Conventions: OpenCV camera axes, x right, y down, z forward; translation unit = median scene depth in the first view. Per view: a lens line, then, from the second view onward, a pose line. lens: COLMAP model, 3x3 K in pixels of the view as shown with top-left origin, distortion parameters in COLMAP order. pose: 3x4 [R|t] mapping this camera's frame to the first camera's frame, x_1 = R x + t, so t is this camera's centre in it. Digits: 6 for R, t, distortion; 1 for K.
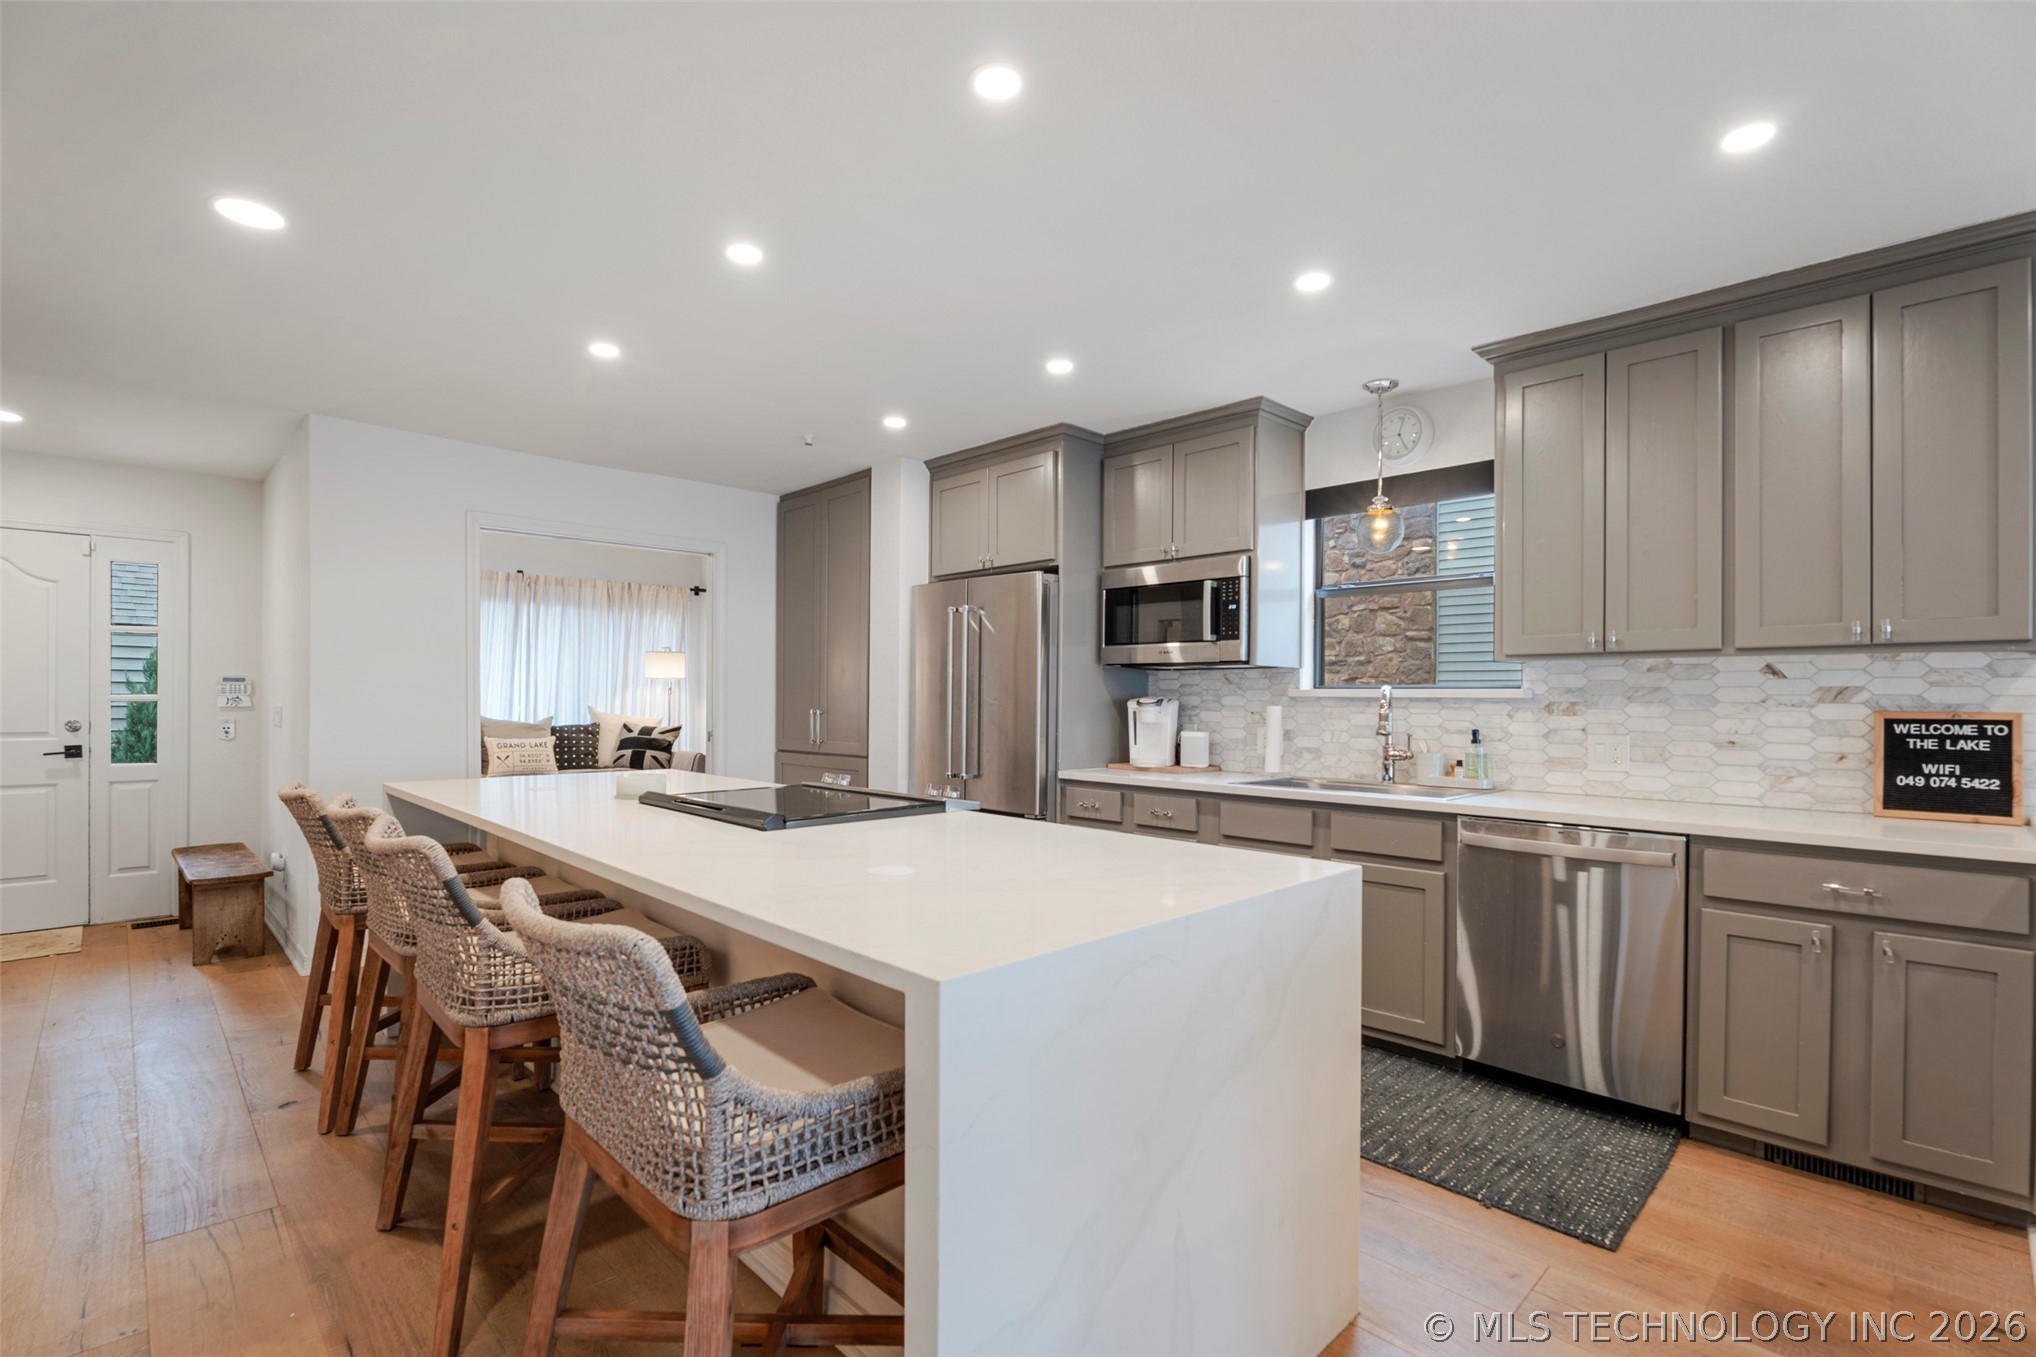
lens RADIAL K [[923.0, 0, 1025.8], [0, 923.0, 692.2], [0, 0, 1]] dist [-0.019137, -0.000077]
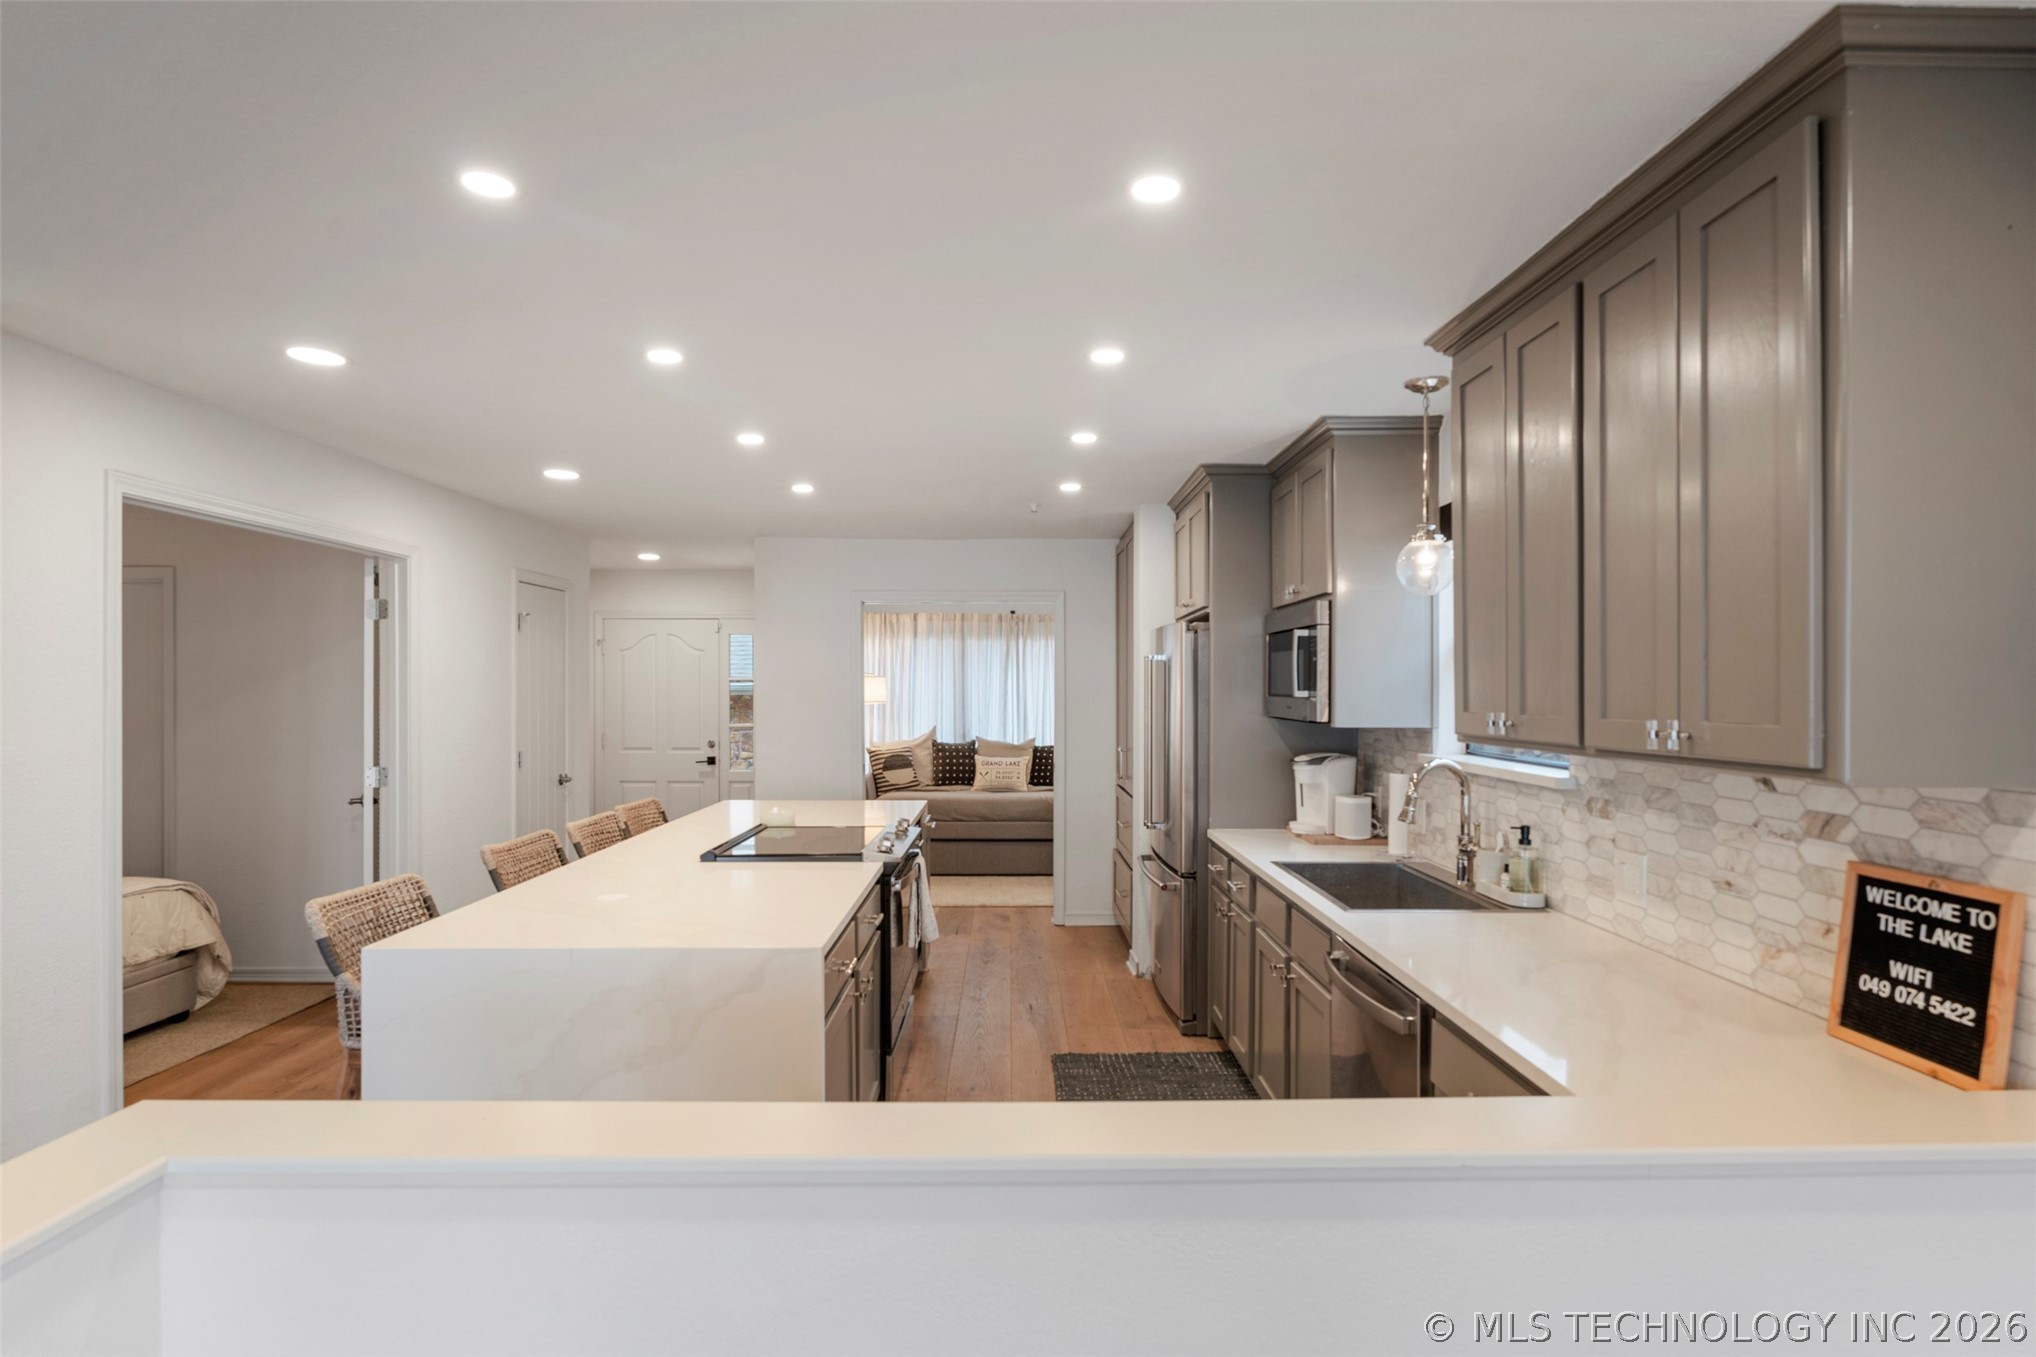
lens RADIAL K [[1065.5, 0, 1018.0], [0, 1065.5, 678.5], [0, 0, 1]] dist [-0.002614, -0.000278]
pose [[0.717271, -0.011549, -0.696699, 0.984600], [0.007948, 0.999933, -0.008392, -0.092618], [0.696749, 0.000482, 0.717315, 0.110239]]
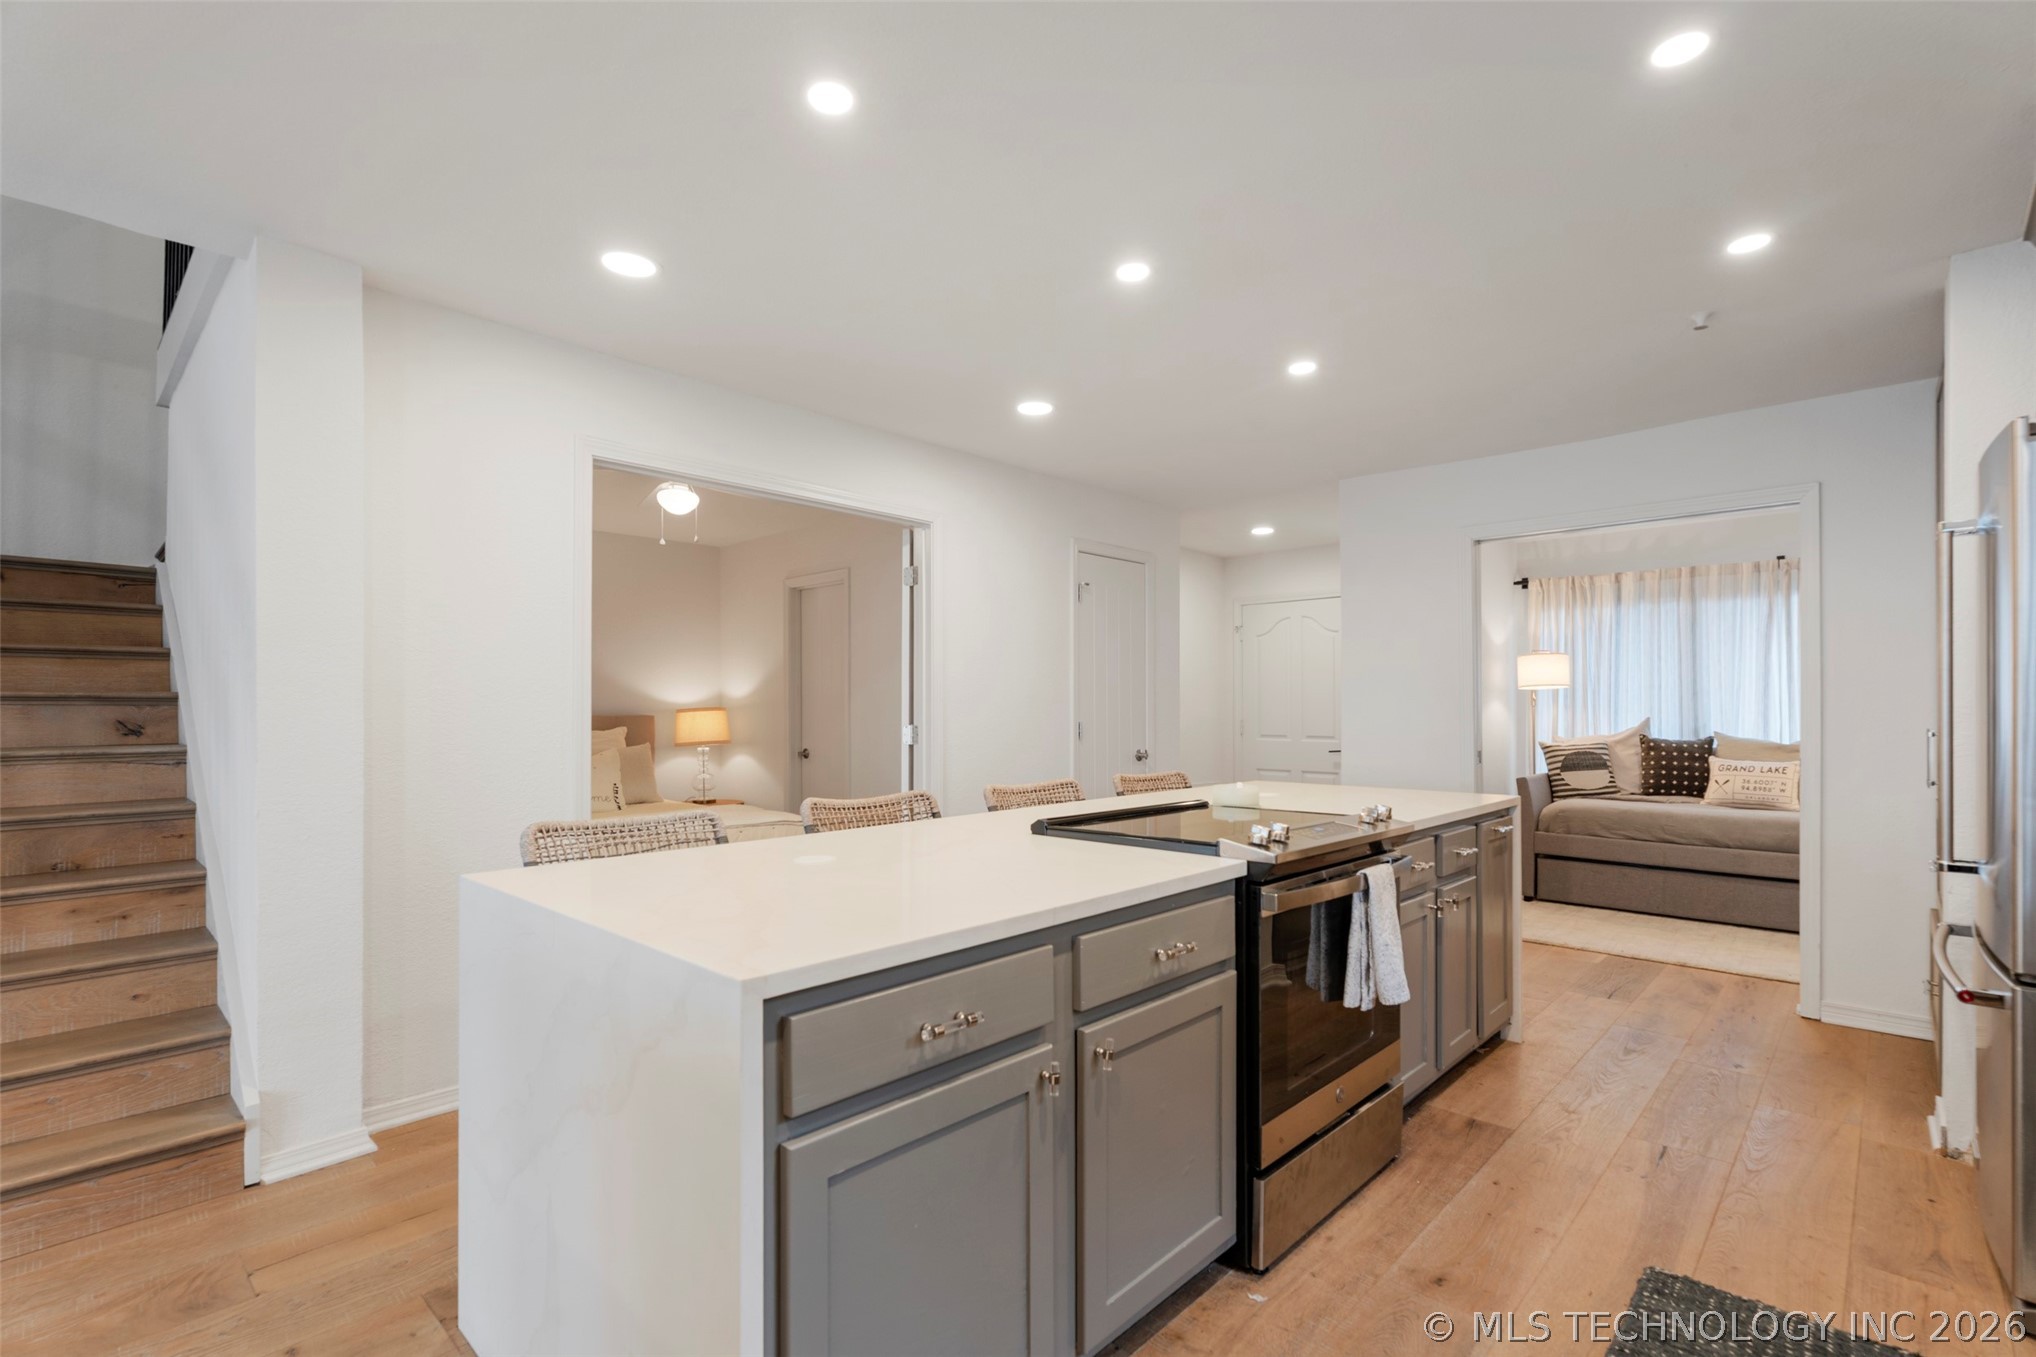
lens RADIAL K [[931.9, 0, 1019.3], [0, 931.9, 705.1], [0, 0, 1]] dist [0.000080, -0.000266]
pose [[0.035033, -0.011477, -0.999320, 0.643972], [0.006924, 0.999913, -0.011241, 0.011719], [0.999362, -0.006526, 0.035109, 0.746970]]
